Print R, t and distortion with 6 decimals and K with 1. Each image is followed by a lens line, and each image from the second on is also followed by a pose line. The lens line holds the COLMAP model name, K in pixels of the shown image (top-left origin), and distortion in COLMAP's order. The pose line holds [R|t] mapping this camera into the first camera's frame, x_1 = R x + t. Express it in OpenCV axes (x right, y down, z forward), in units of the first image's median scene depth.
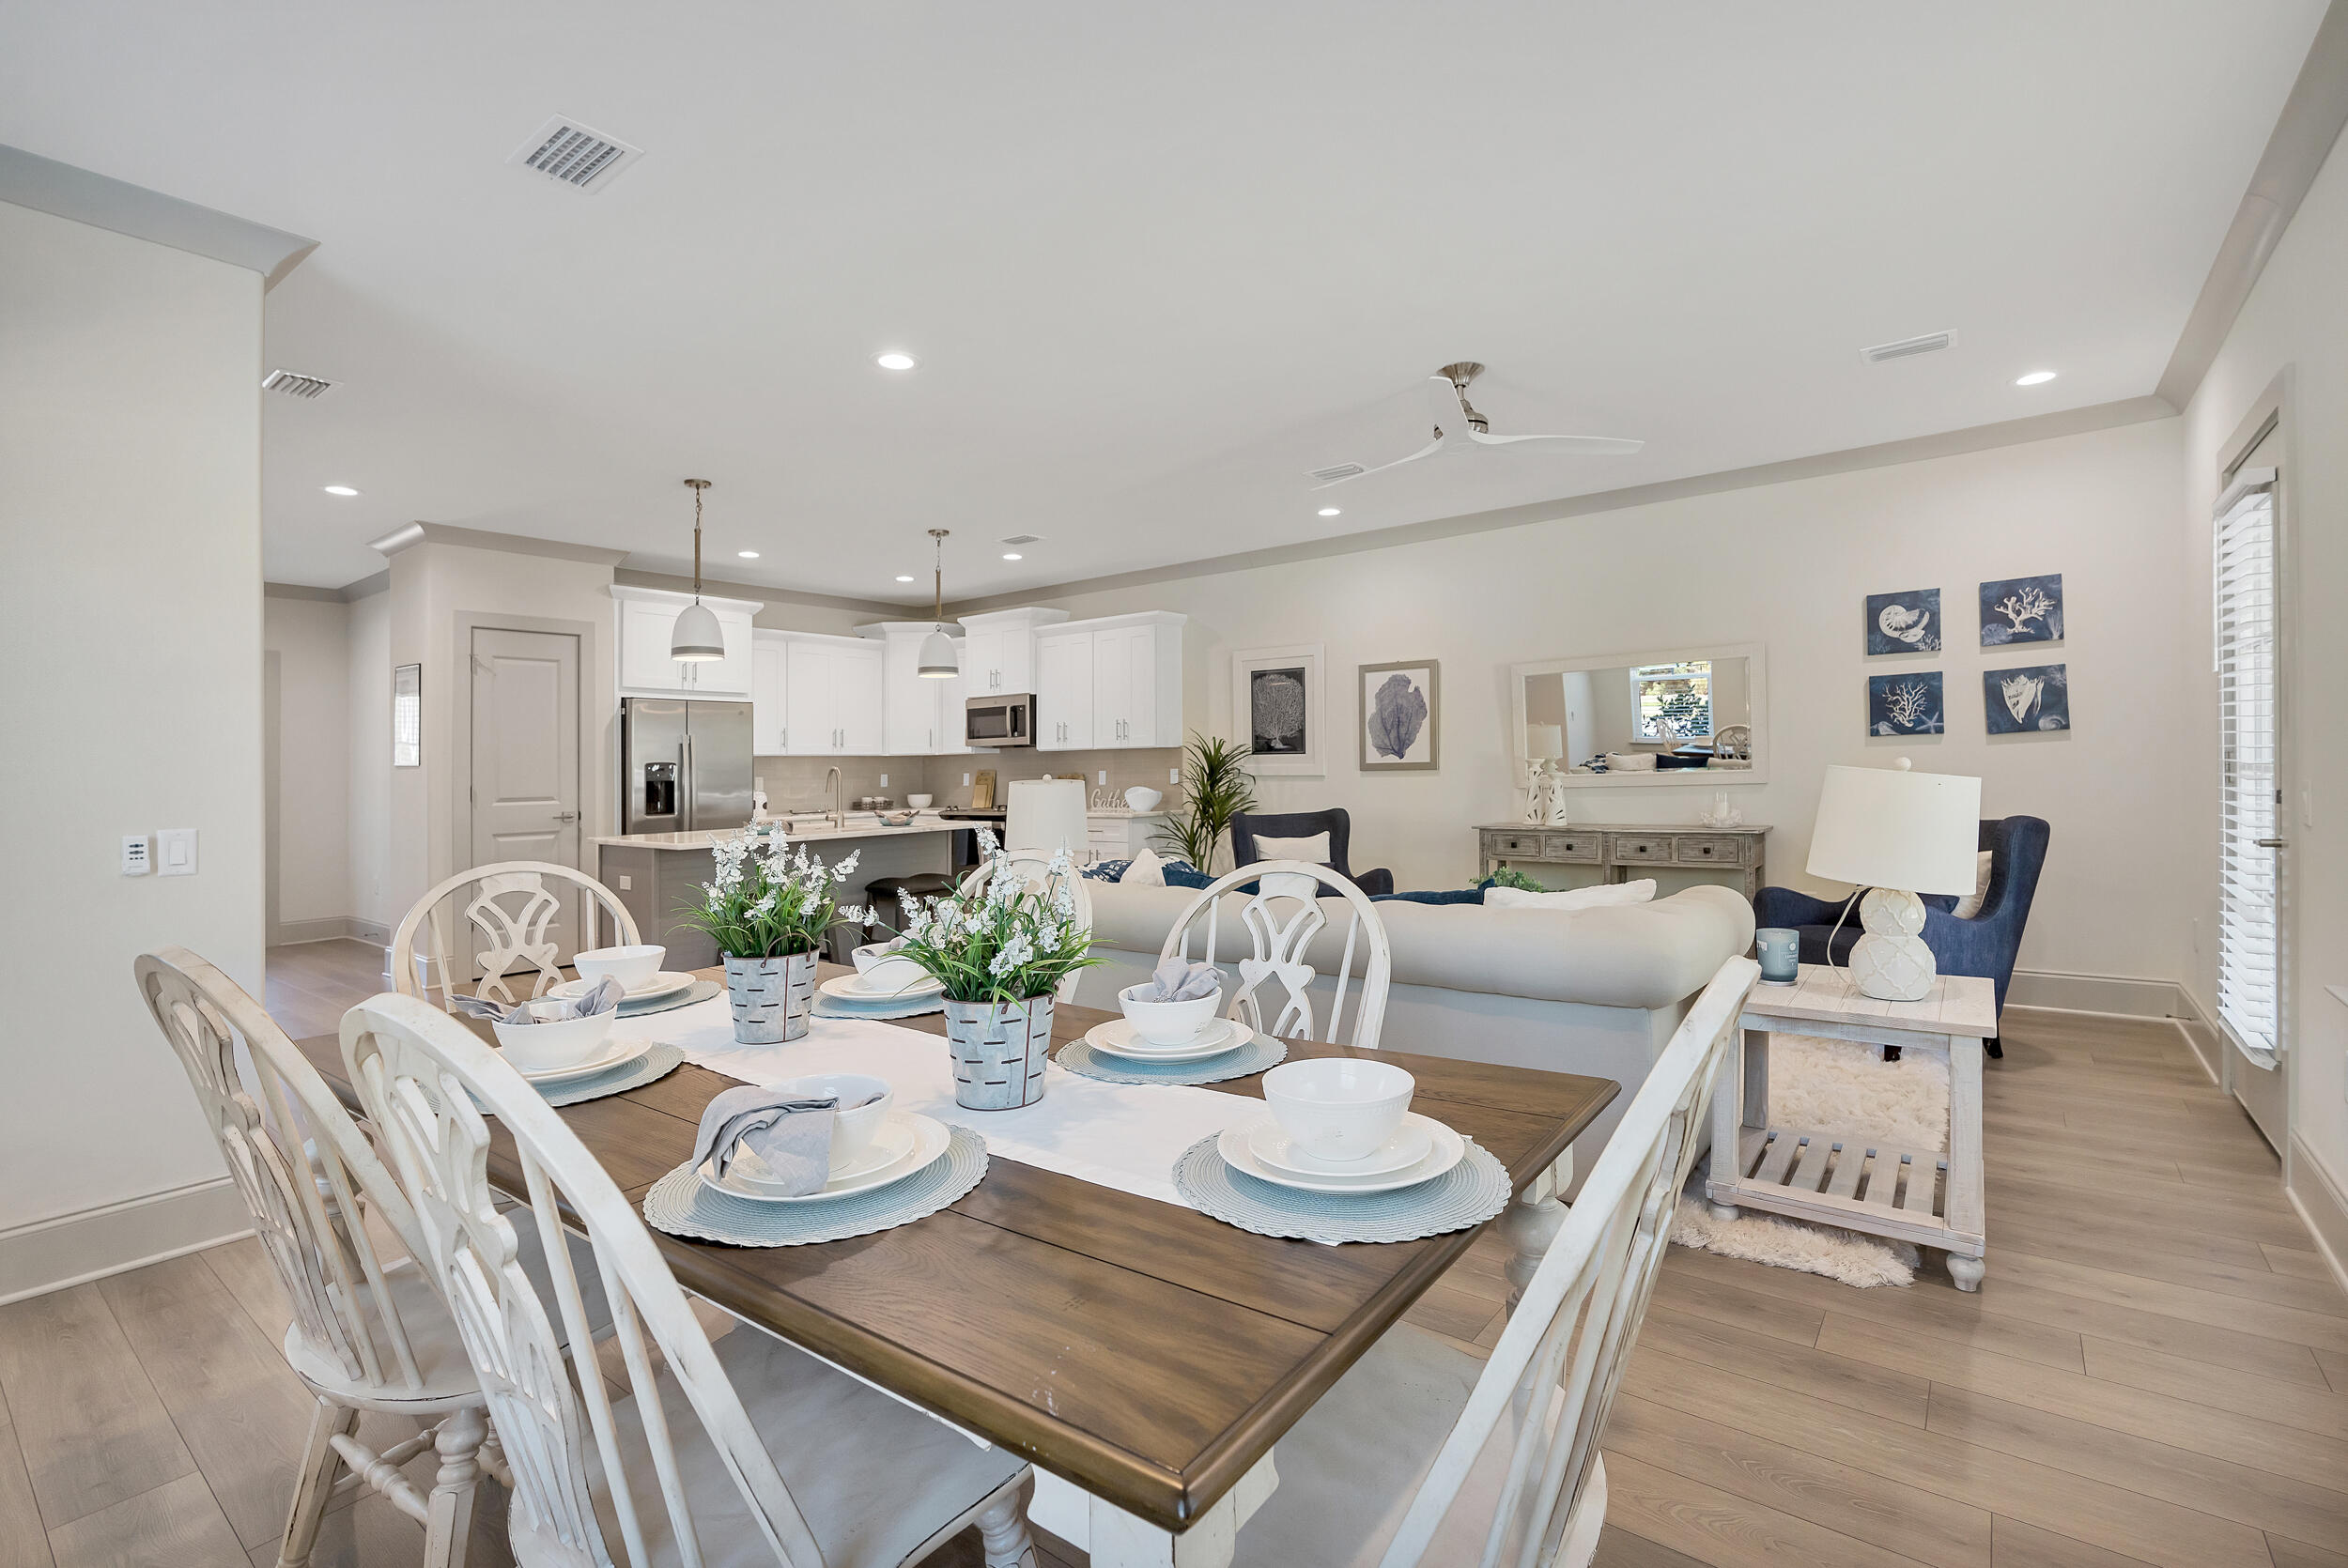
lens RADIAL K [[1056.5, 0, 1158.9], [0, 1056.5, 826.3], [0, 0, 1]] dist [-0.013281, 0.004997]
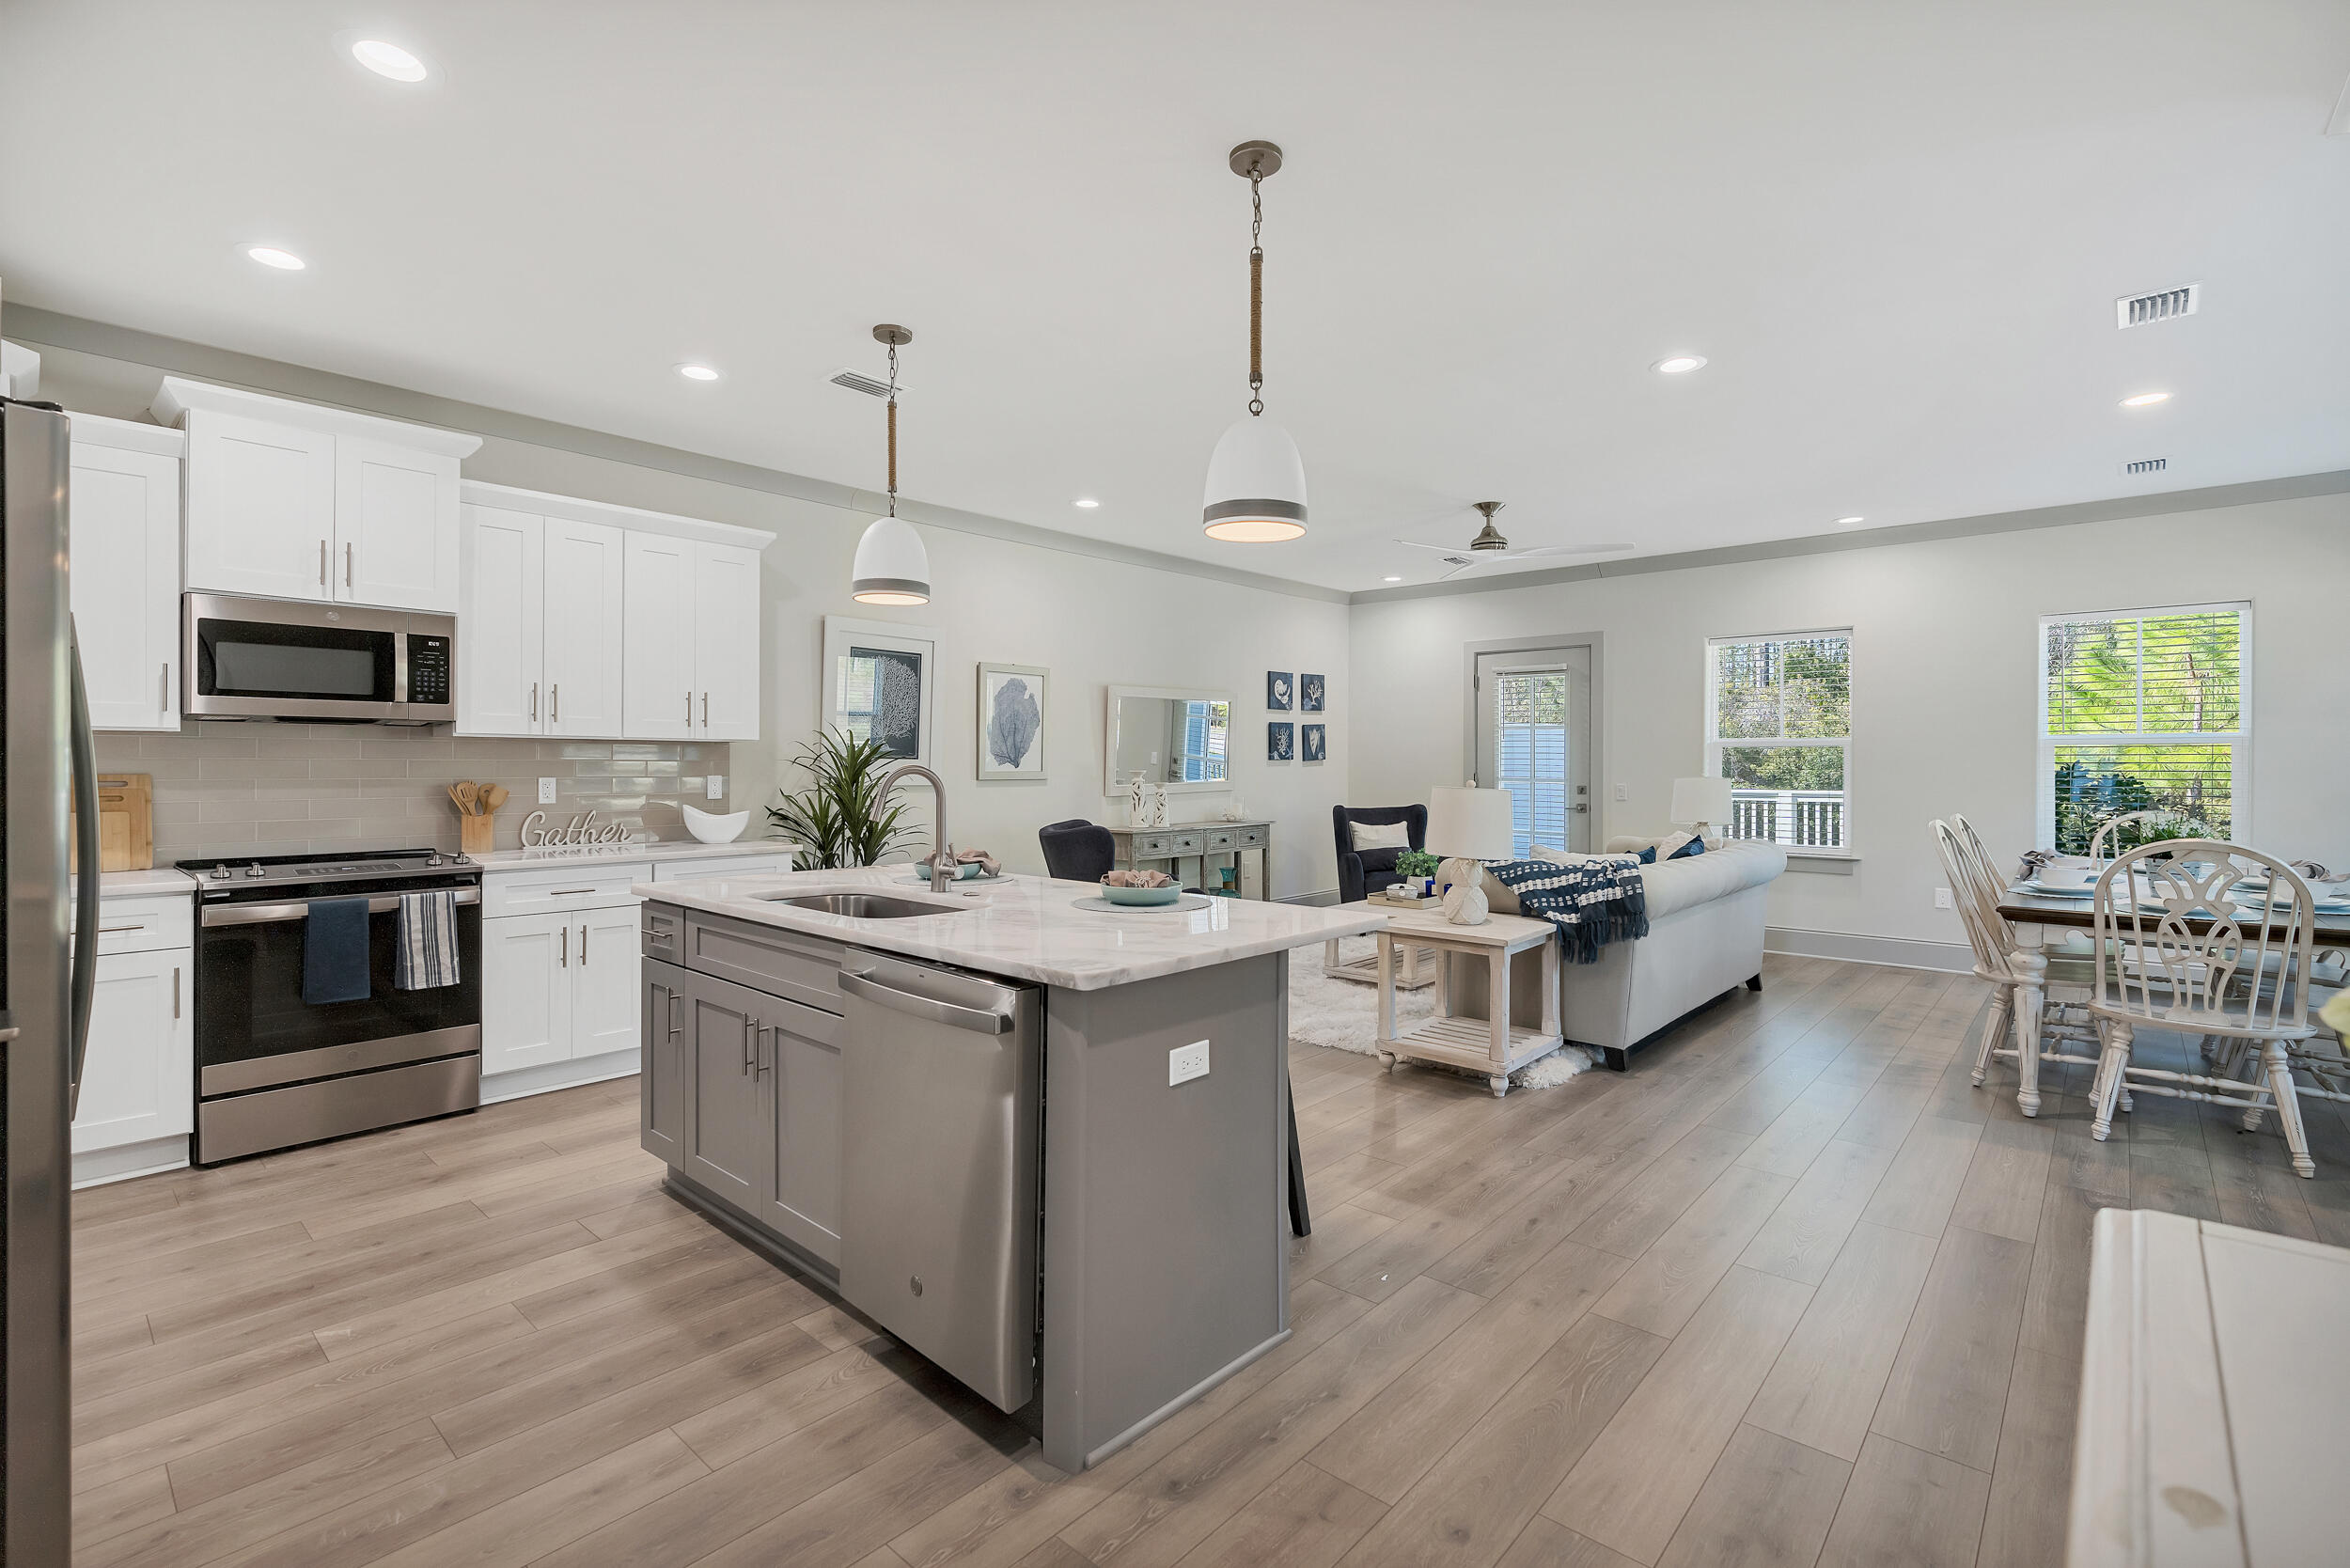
lens RADIAL K [[1057.6, 0, 1188.6], [0, 1057.6, 767.3], [0, 0, 1]] dist [-0.013281, 0.004997]
pose [[0.066839, 0.018948, 0.997584, -0.697543], [0.052424, 0.998372, -0.022476, -0.034783], [-0.996386, 0.053799, 0.065737, 0.777154]]
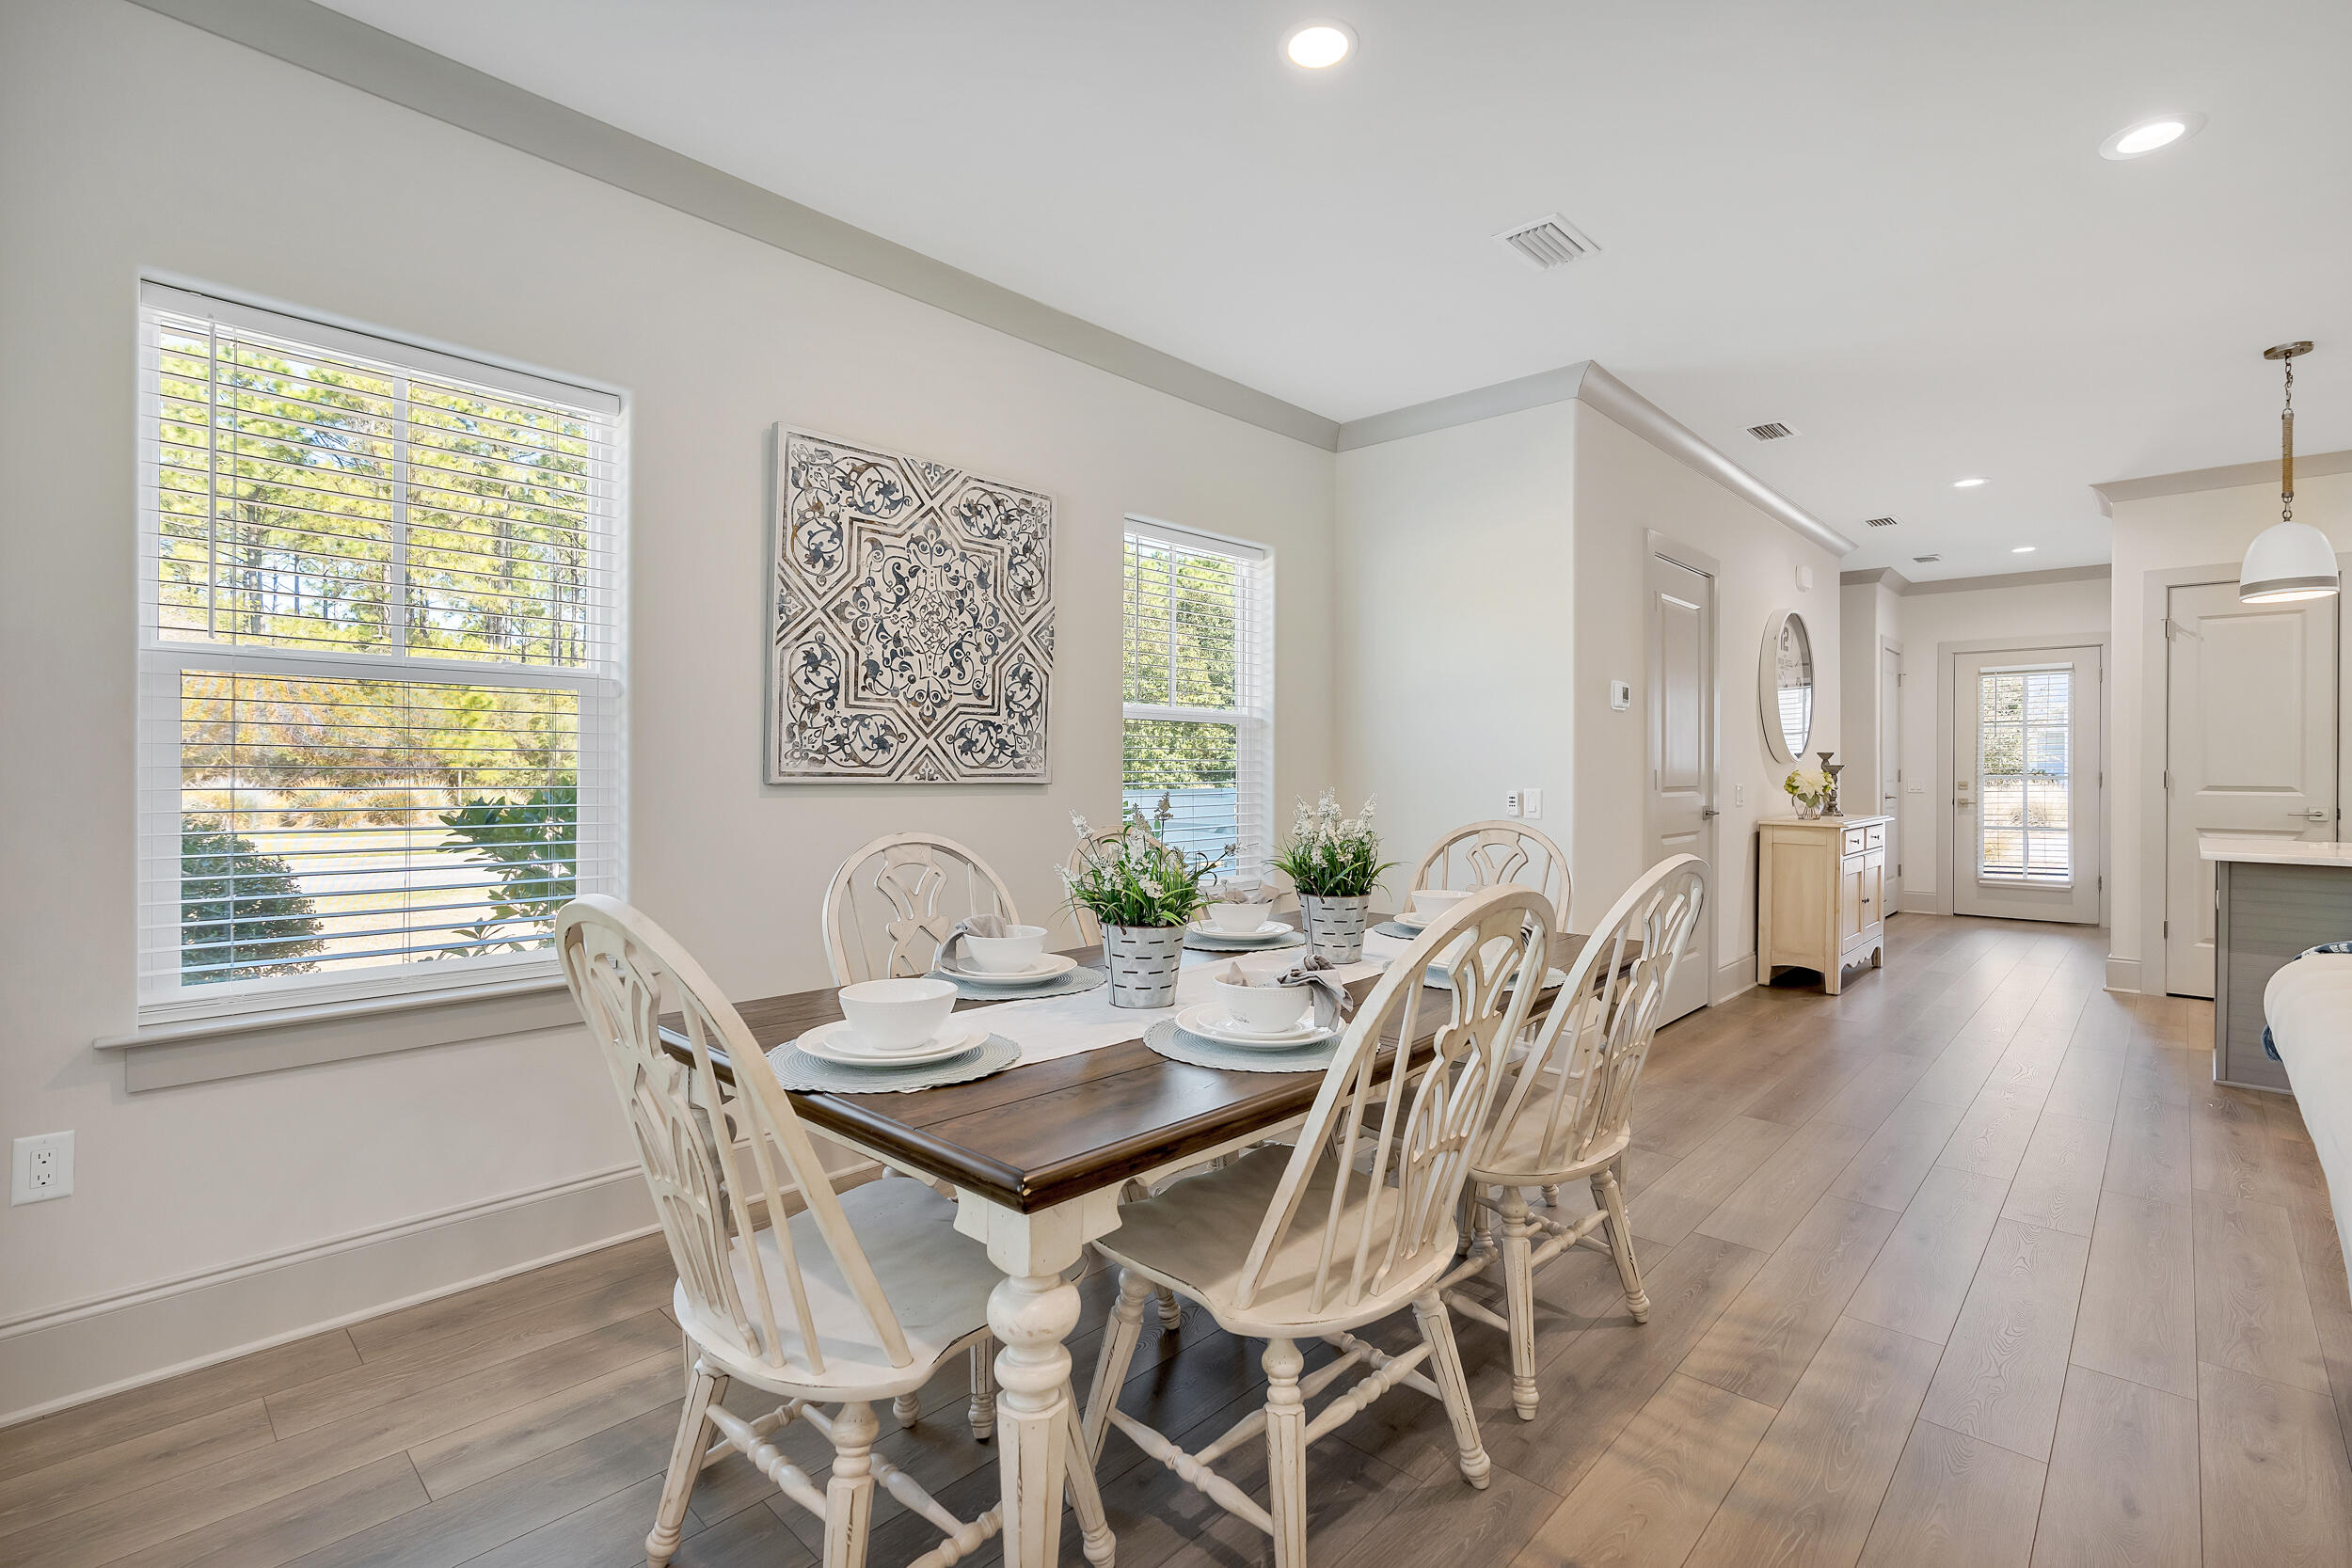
lens RADIAL K [[1058.3, 0, 1194.4], [0, 1058.3, 769.0], [0, 0, 1]] dist [-0.013281, 0.004997]
pose [[-0.094612, 0.020585, -0.995301, 0.267884], [-0.056842, 0.998043, 0.026045, -0.015653], [0.993890, 0.059039, -0.093257, 0.262914]]
